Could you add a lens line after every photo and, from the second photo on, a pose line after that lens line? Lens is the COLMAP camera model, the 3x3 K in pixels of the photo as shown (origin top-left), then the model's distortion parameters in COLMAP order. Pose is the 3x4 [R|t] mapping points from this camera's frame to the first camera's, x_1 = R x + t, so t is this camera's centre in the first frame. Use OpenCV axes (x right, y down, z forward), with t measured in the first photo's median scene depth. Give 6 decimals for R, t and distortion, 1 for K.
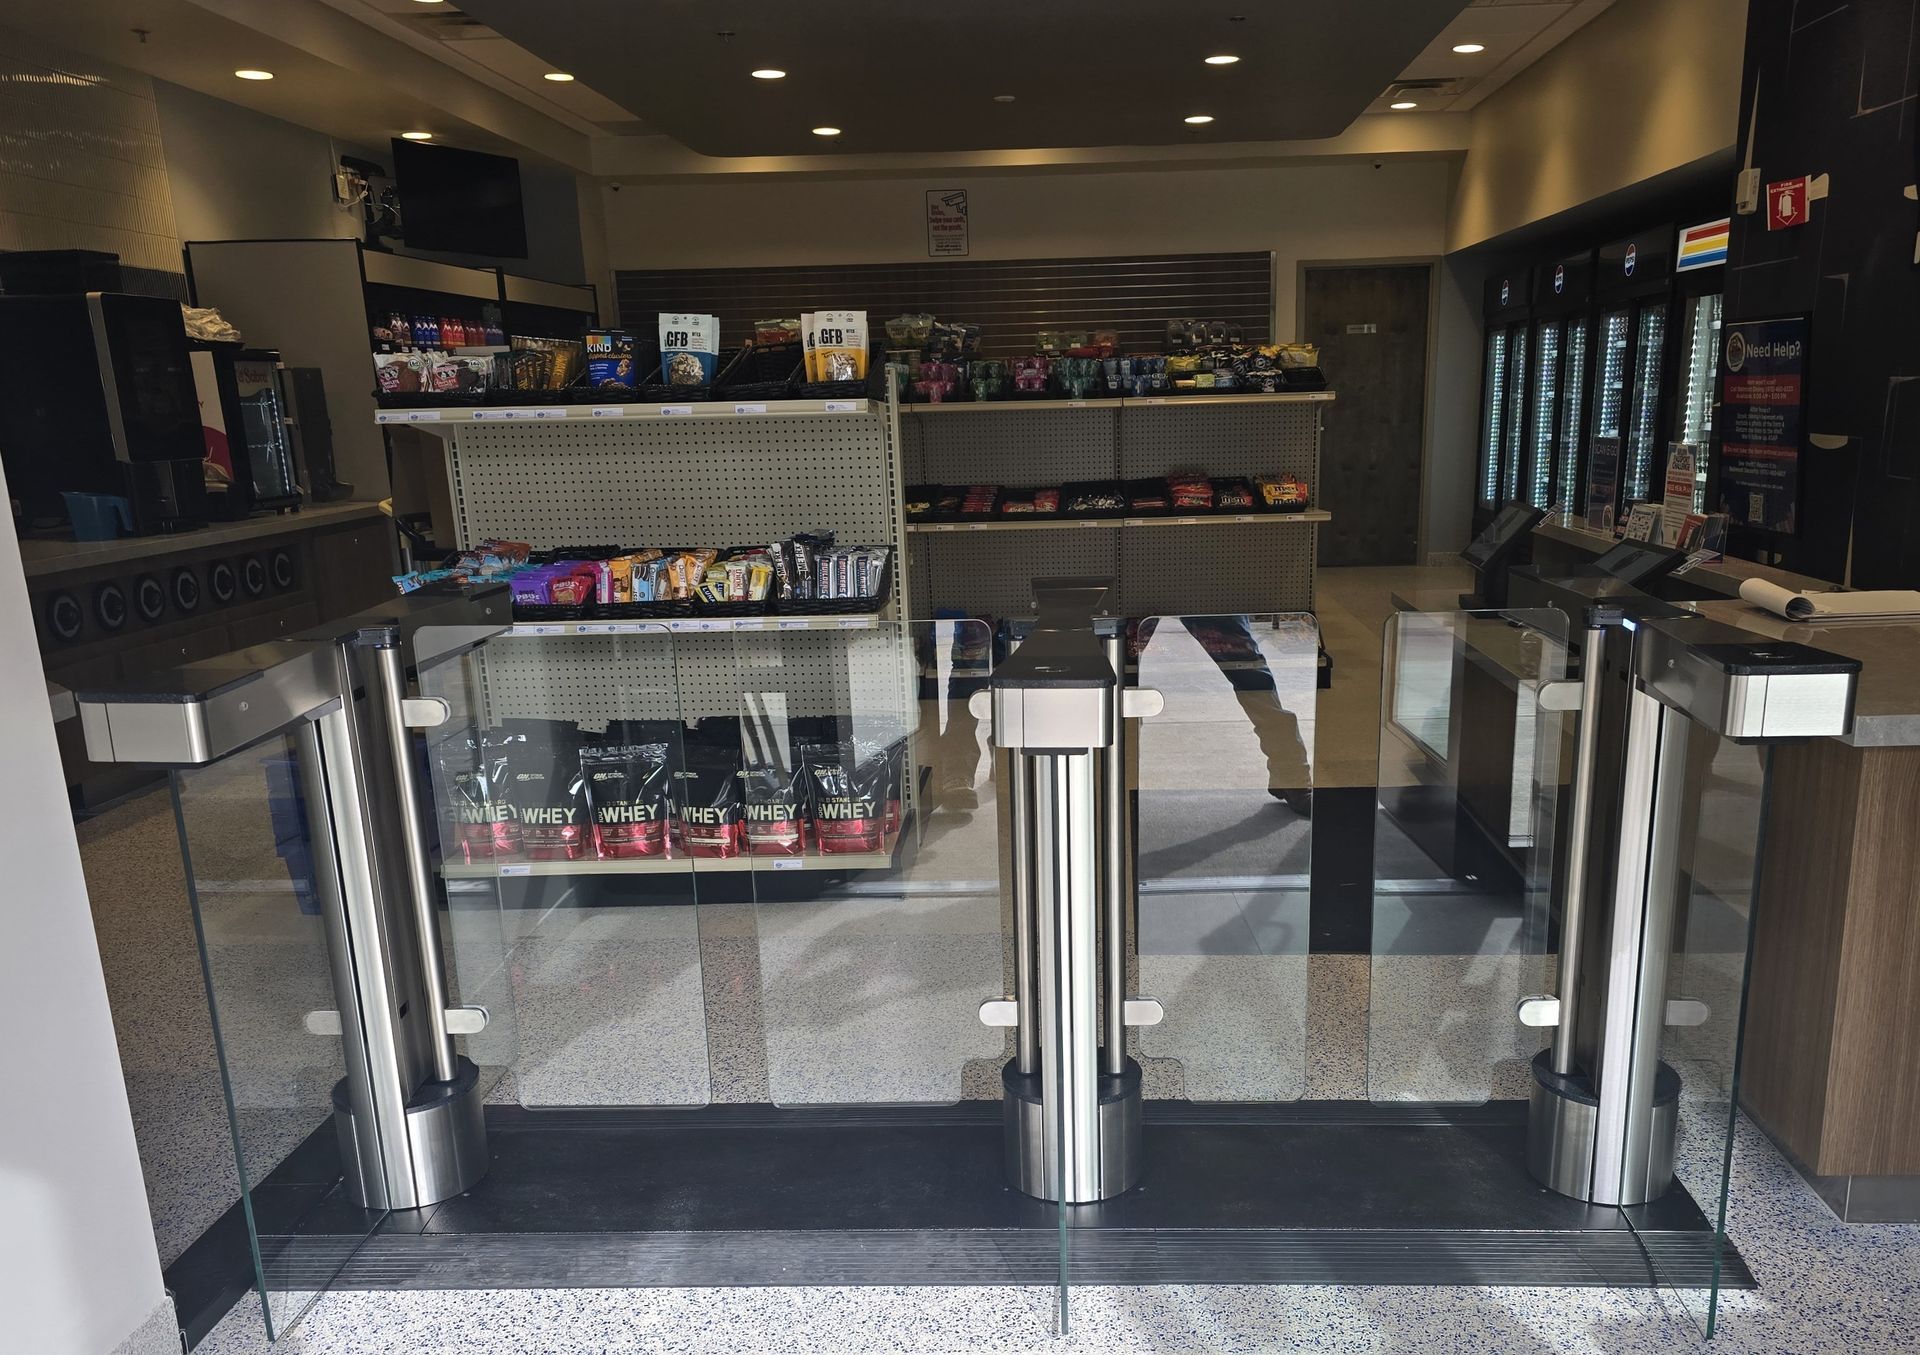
lens RADIAL K [[1586.7, 0, 1037.5], [0, 1586.7, 854.5], [0, 0, 1]] dist [0.071003, -0.070898]
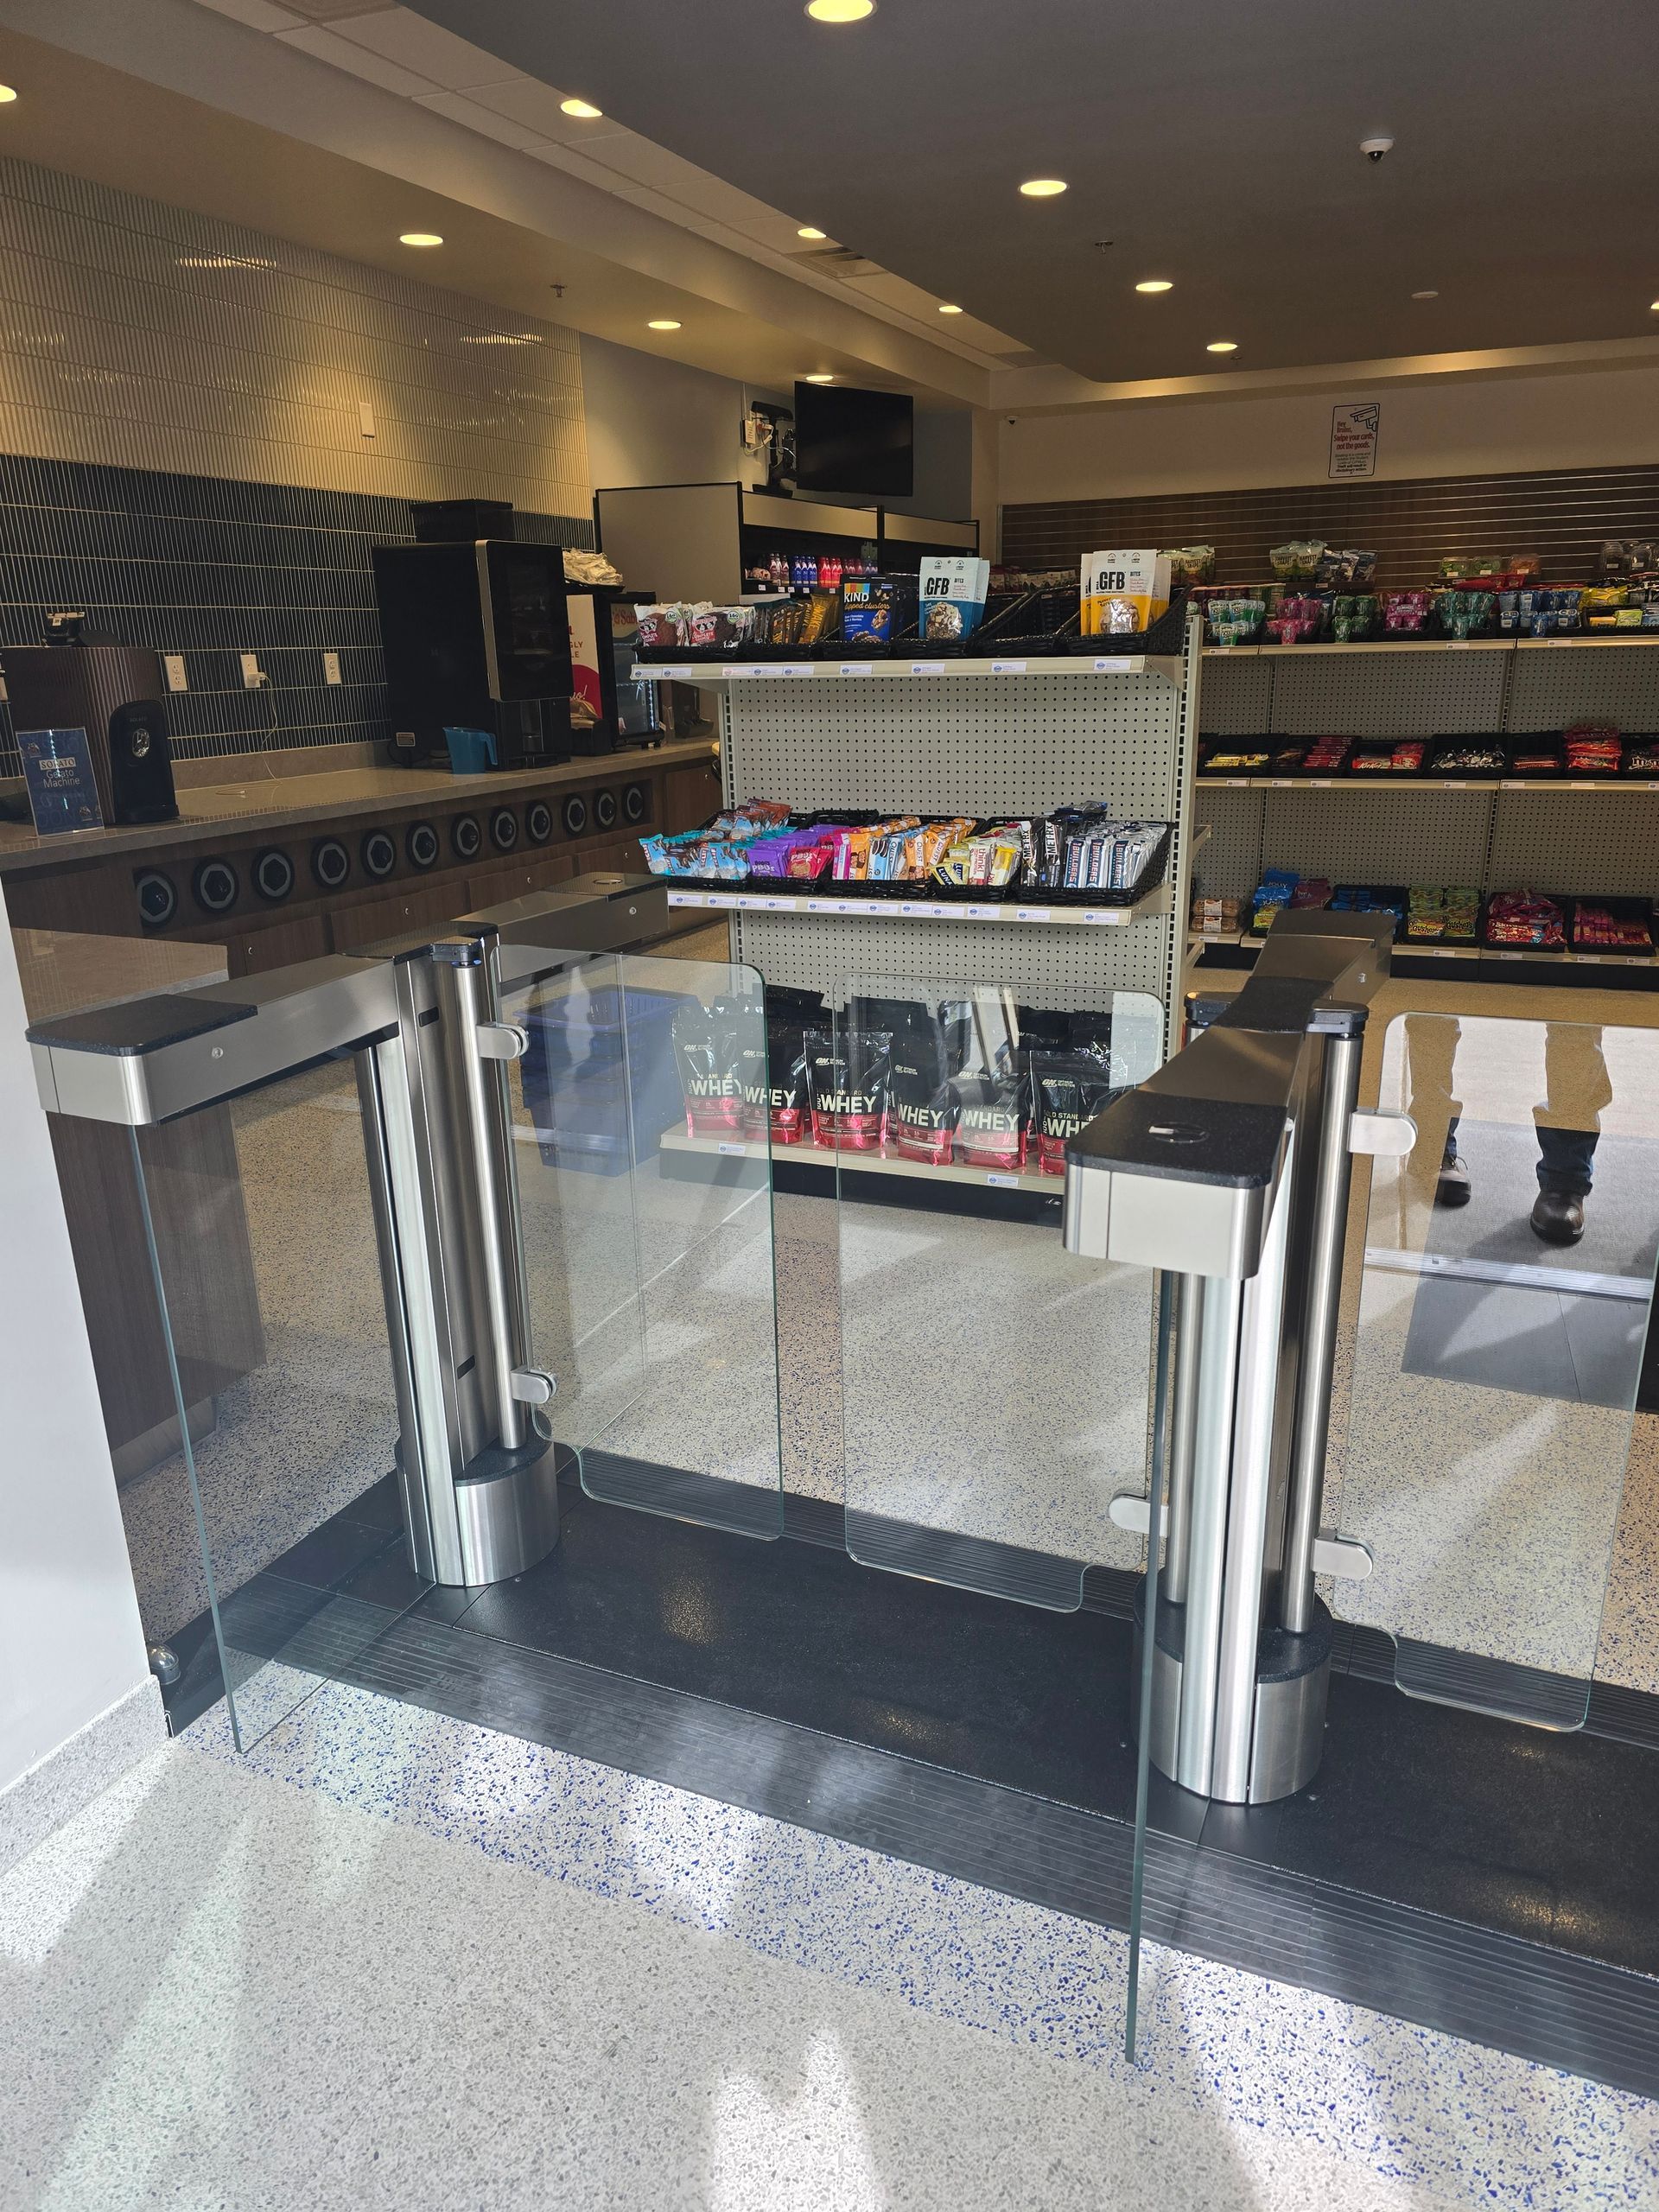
lens RADIAL K [[1485.8, 0, 848.5], [0, 1485.8, 1113.4], [0, 0, 1]] dist [0.066777, -0.057117]
pose [[0.932061, 0.117069, -0.342866, 0.042619], [-0.103790, 0.992971, 0.056895, -0.069680], [0.347117, -0.017444, 0.937660, 0.189008]]
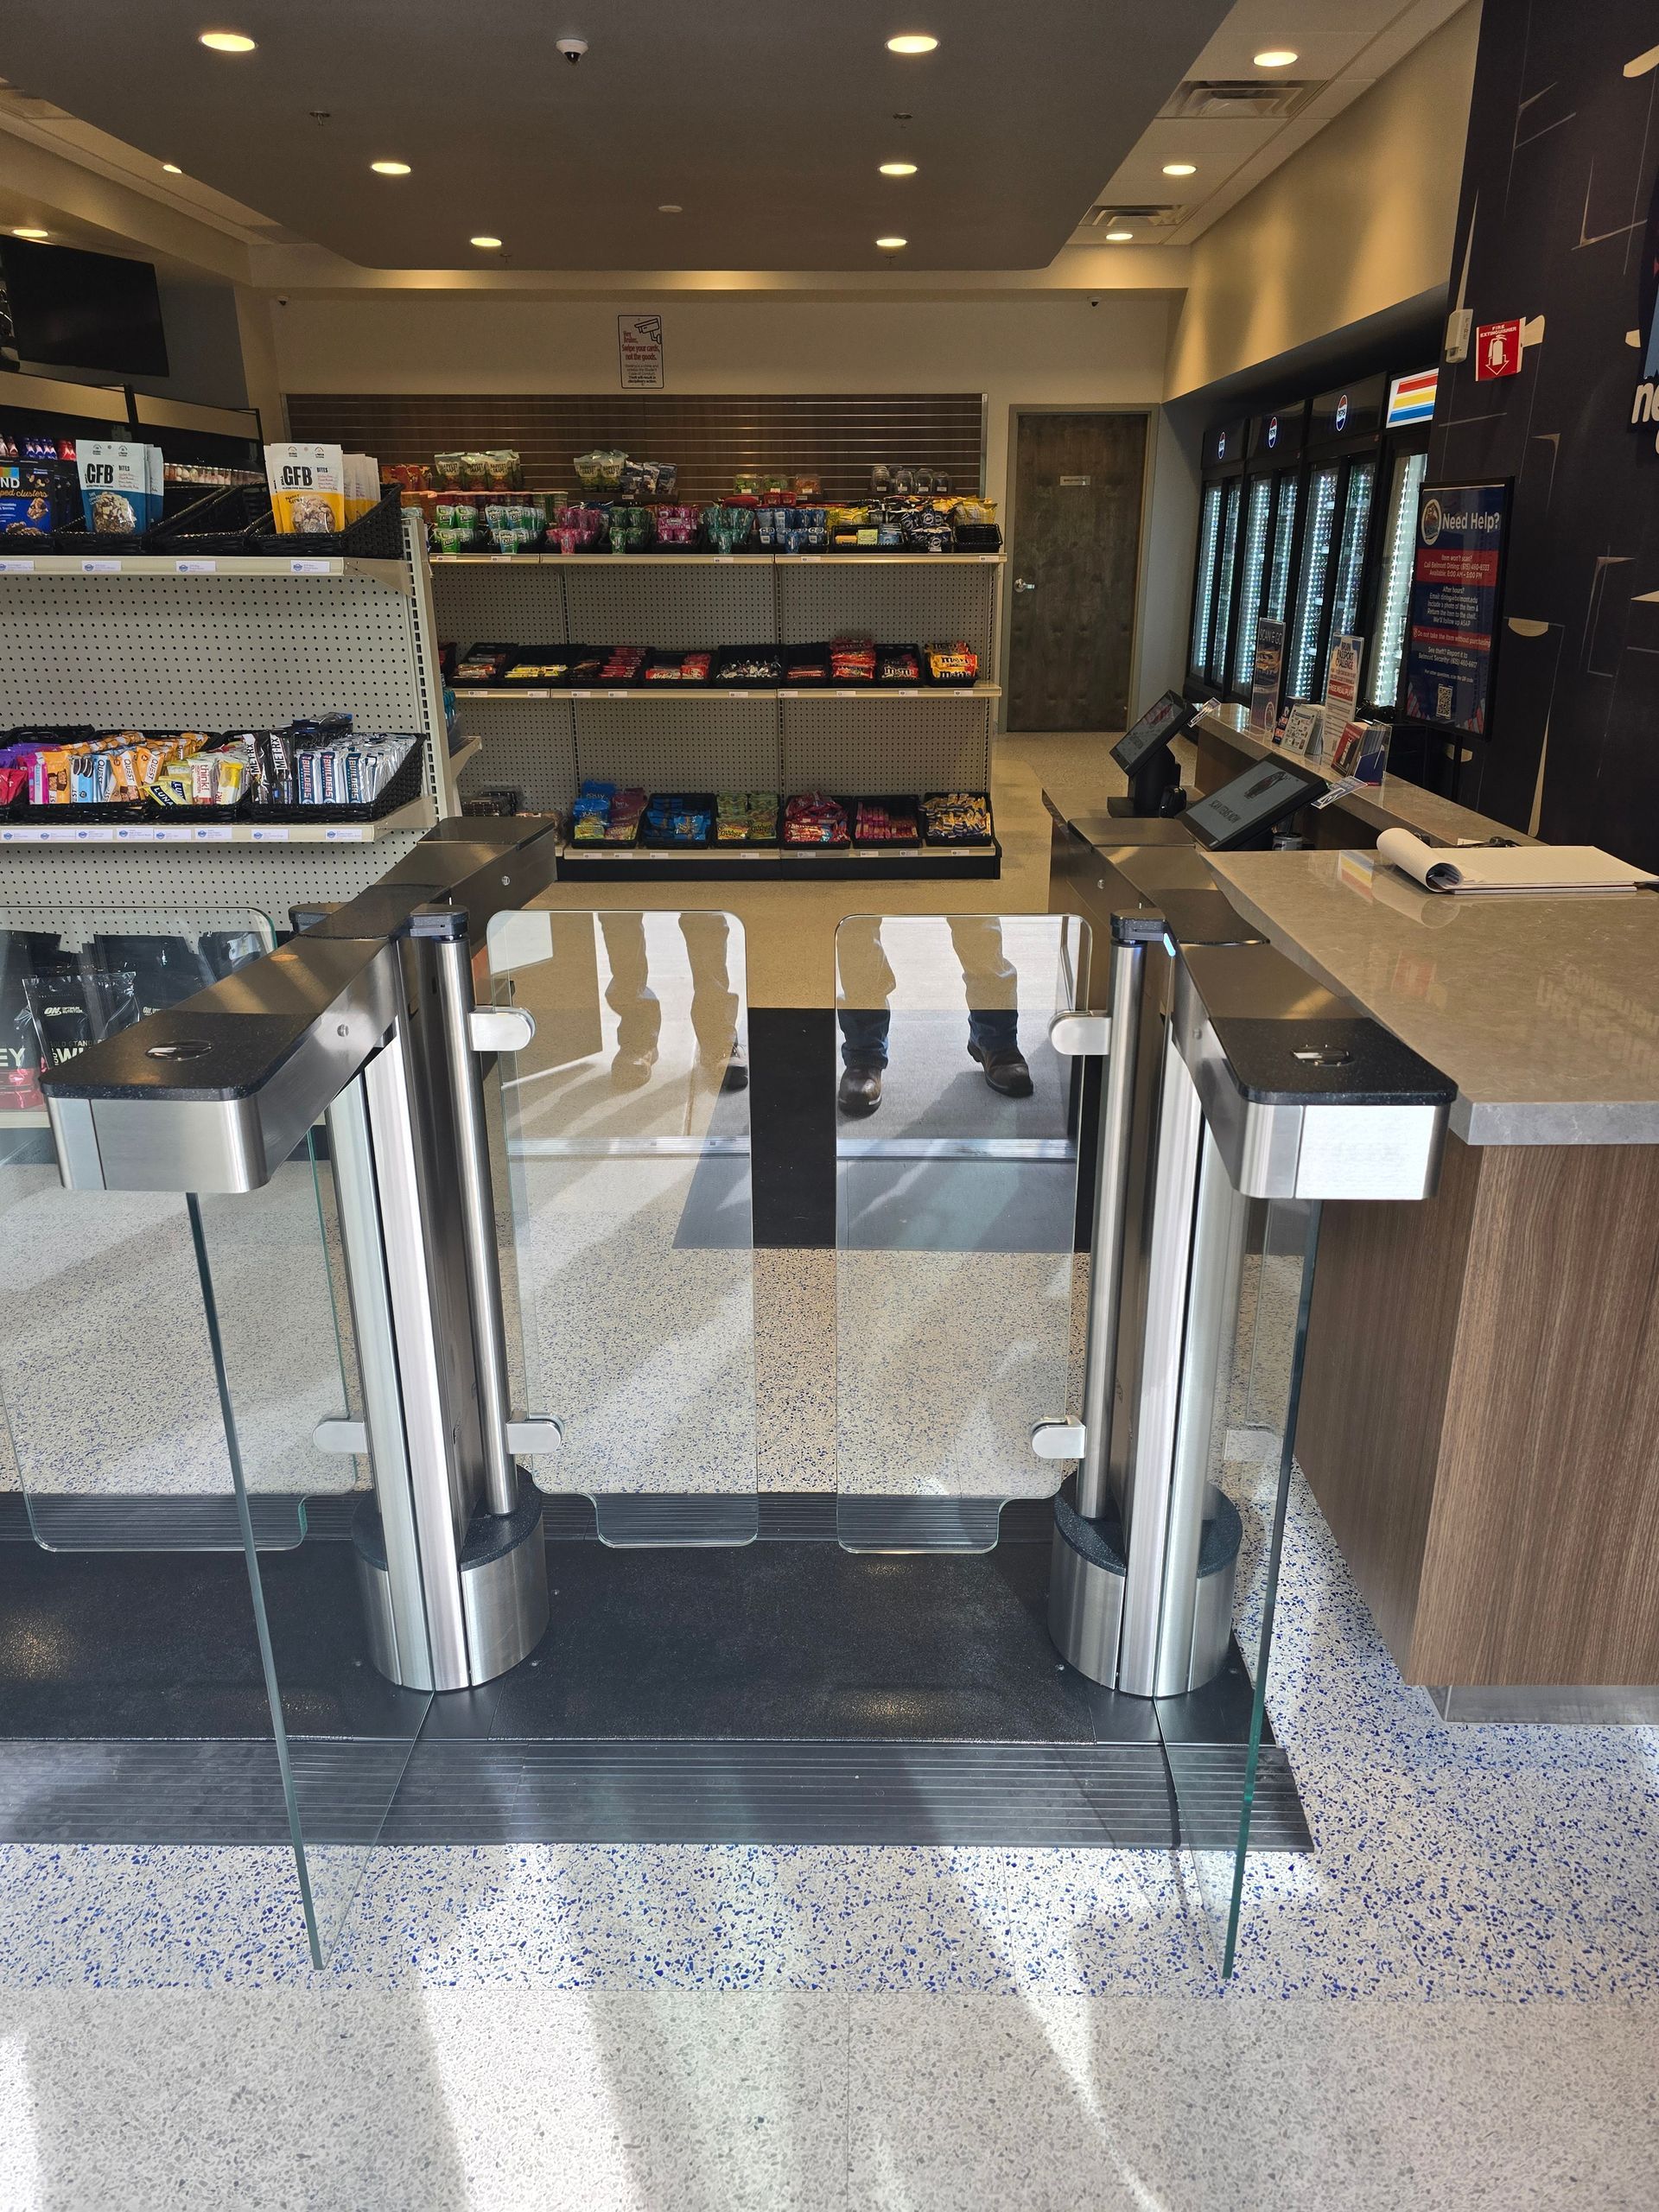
lens RADIAL K [[1485.8, 0, 848.3], [0, 1485.8, 1110.8], [0, 0, 1]] dist [0.066777, -0.057117]
pose [[0.999465, 0.013036, 0.029986, 0.119010], [-0.015555, 0.996228, 0.085364, -0.070582], [-0.028761, -0.085785, 0.995898, 0.197246]]
